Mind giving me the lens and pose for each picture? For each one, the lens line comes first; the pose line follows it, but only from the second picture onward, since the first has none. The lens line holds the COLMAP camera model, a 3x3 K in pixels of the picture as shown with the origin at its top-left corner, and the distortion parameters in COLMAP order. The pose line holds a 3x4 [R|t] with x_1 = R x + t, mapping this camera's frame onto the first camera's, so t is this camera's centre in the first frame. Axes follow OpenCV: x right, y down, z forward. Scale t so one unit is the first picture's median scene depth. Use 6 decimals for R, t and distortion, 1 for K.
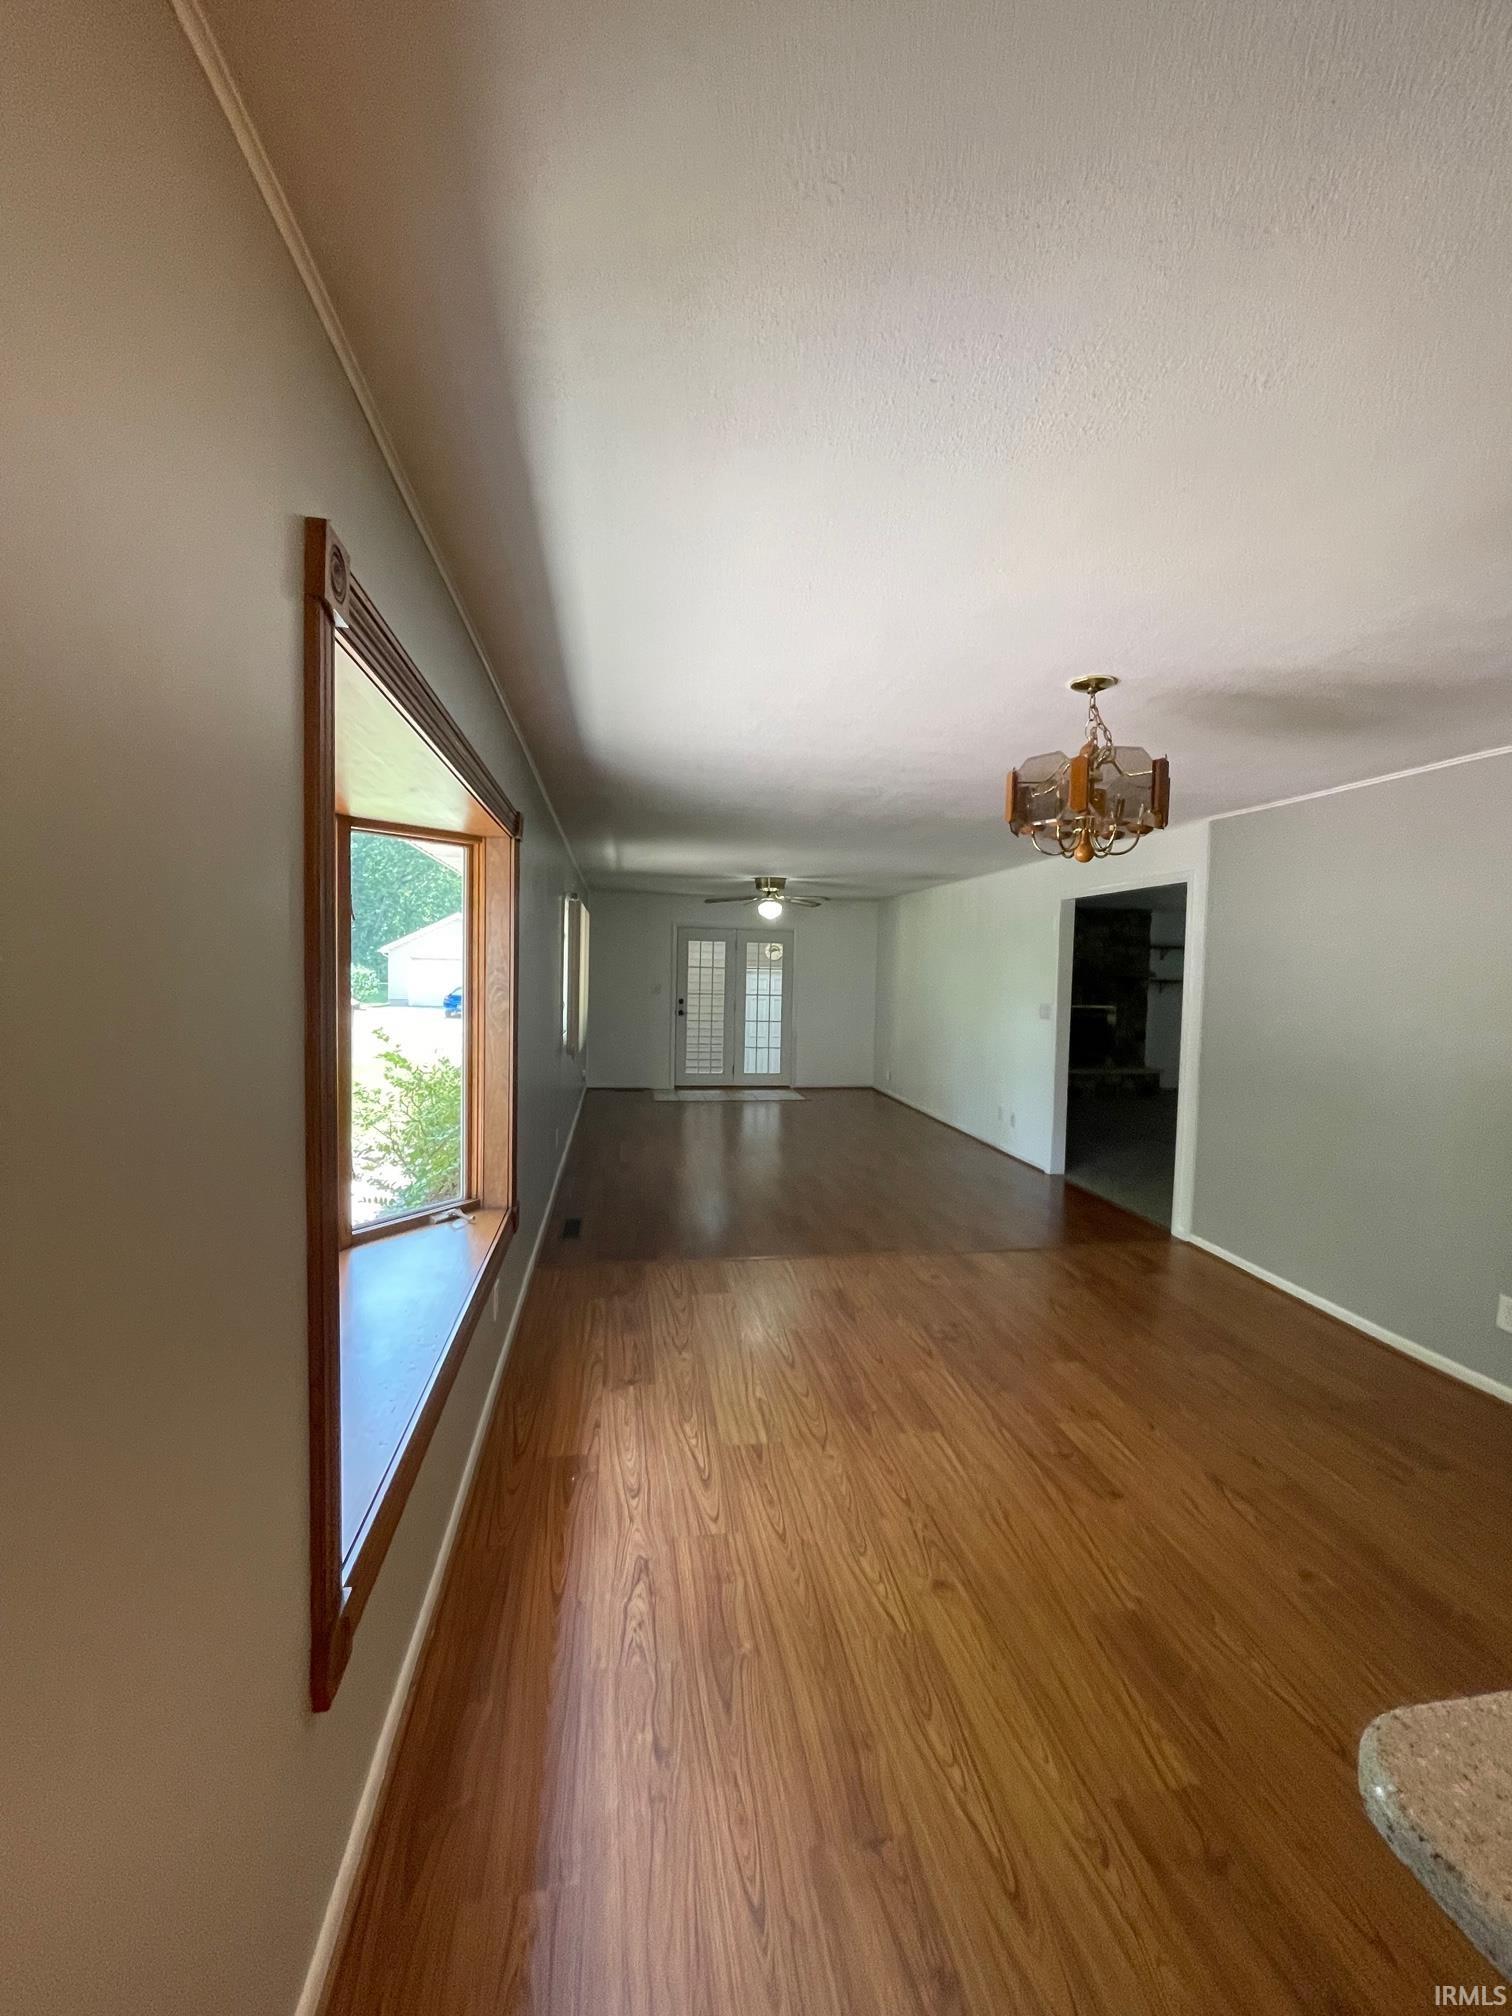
lens RADIAL K [[819.4, 0, 753.0], [0, 819.4, 1012.7], [0, 0, 1]] dist [-0.007948, 0.001788]
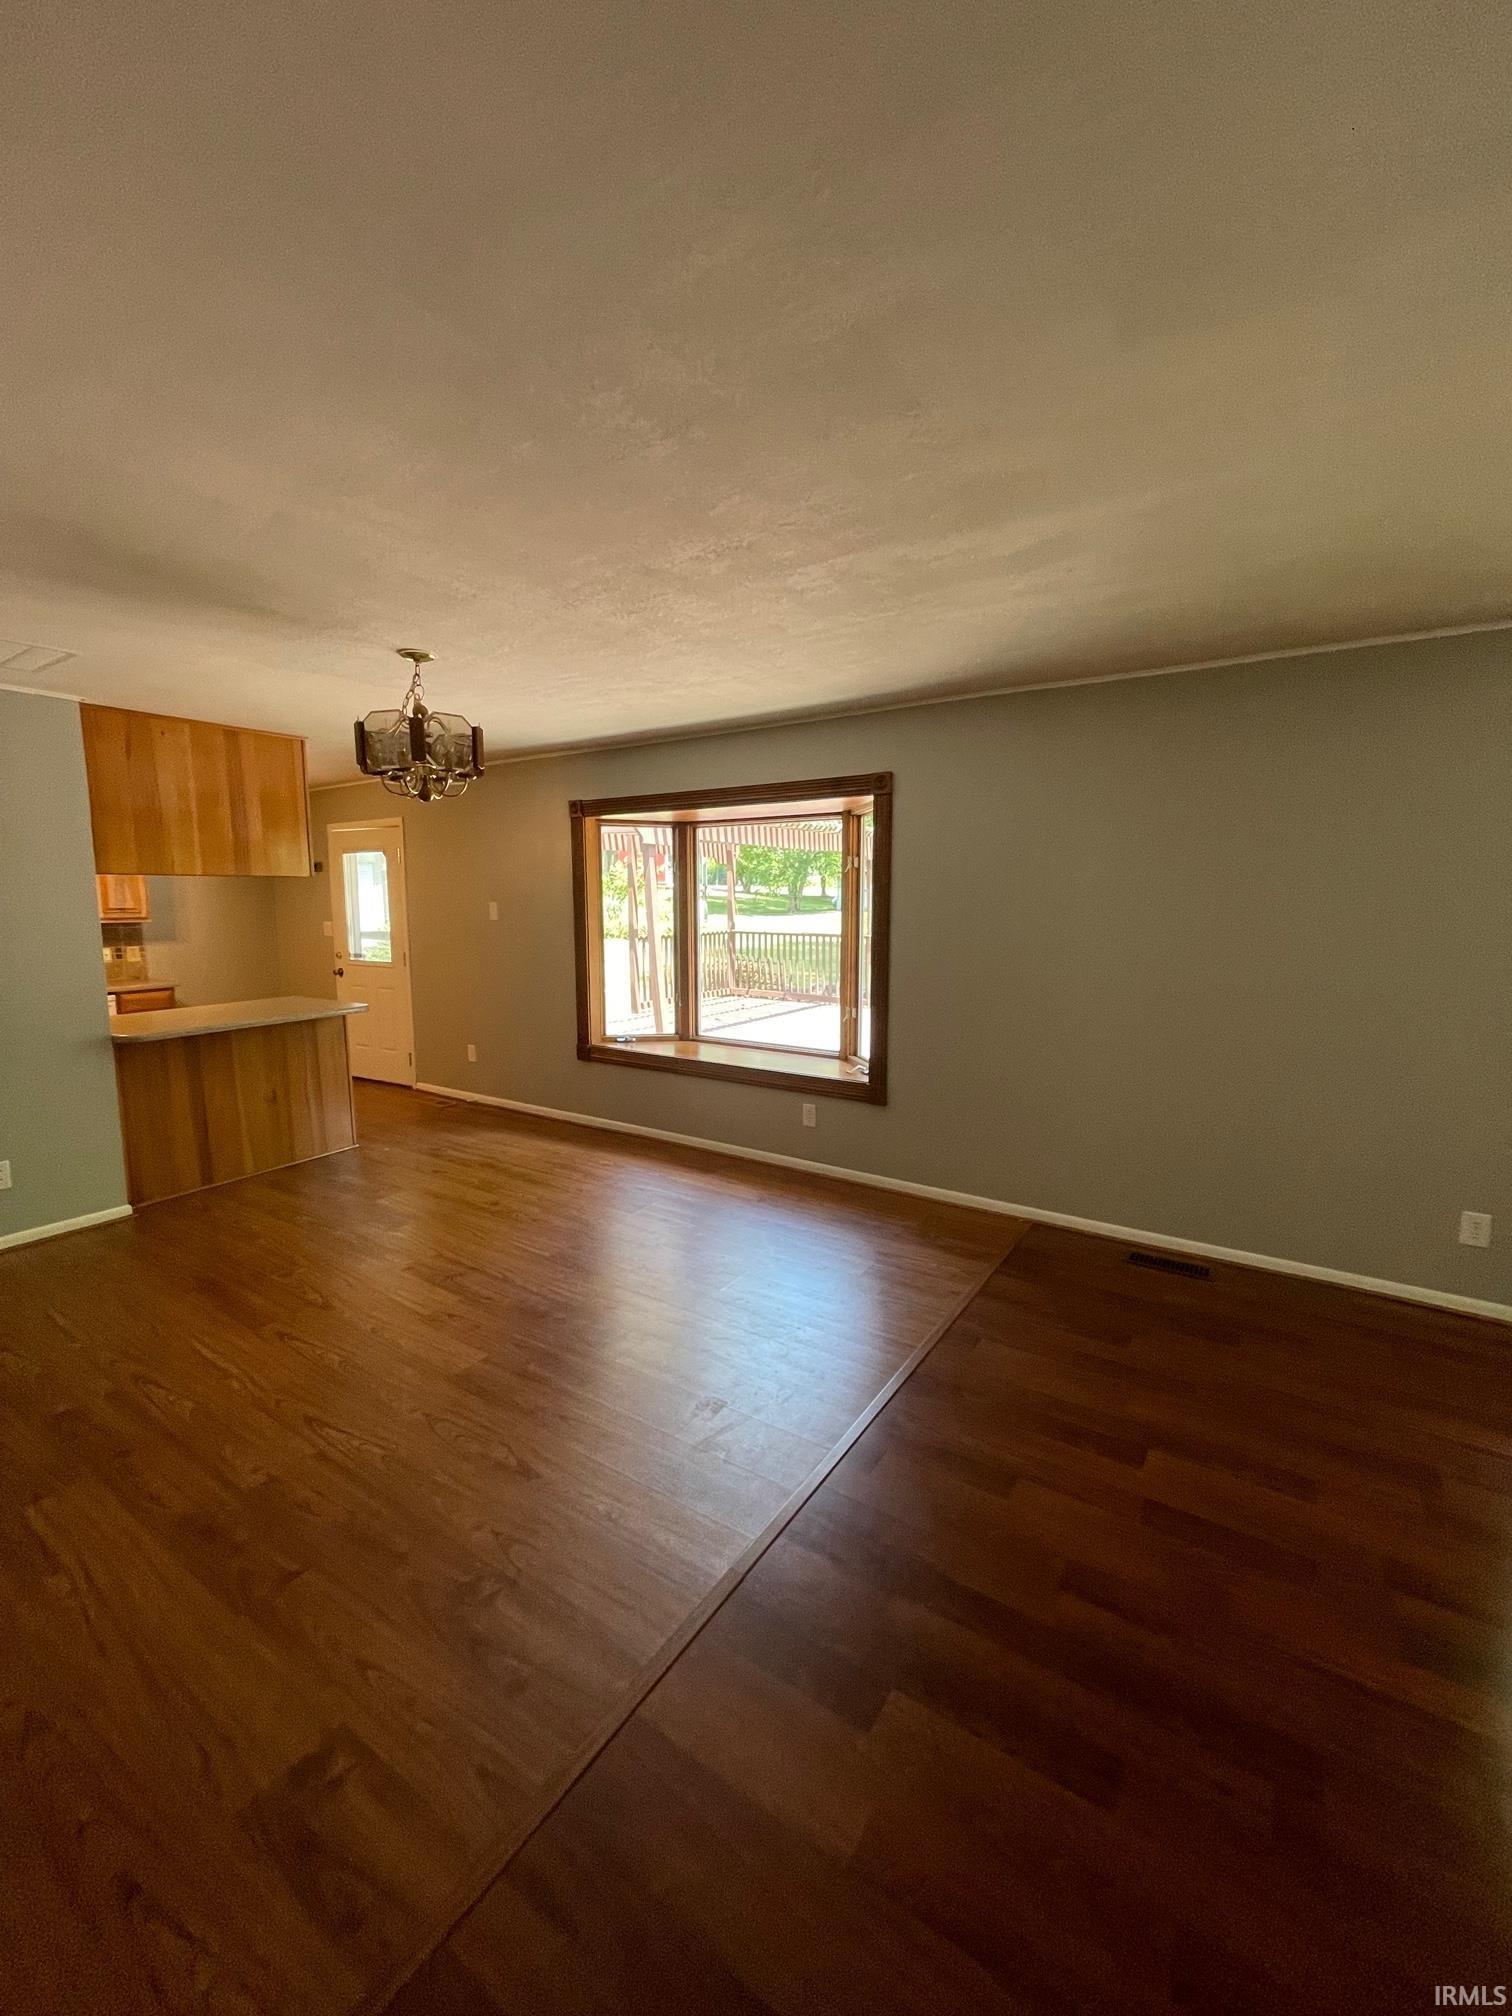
lens RADIAL K [[819.4, 0, 760.0], [0, 819.4, 1010.6], [0, 0, 1]] dist [-0.007948, 0.001788]
pose [[-0.678803, 0.079539, -0.730000, 1.016368], [-0.052527, 0.986310, 0.156309, -0.088408], [0.732439, 0.144448, -0.665333, 2.297391]]
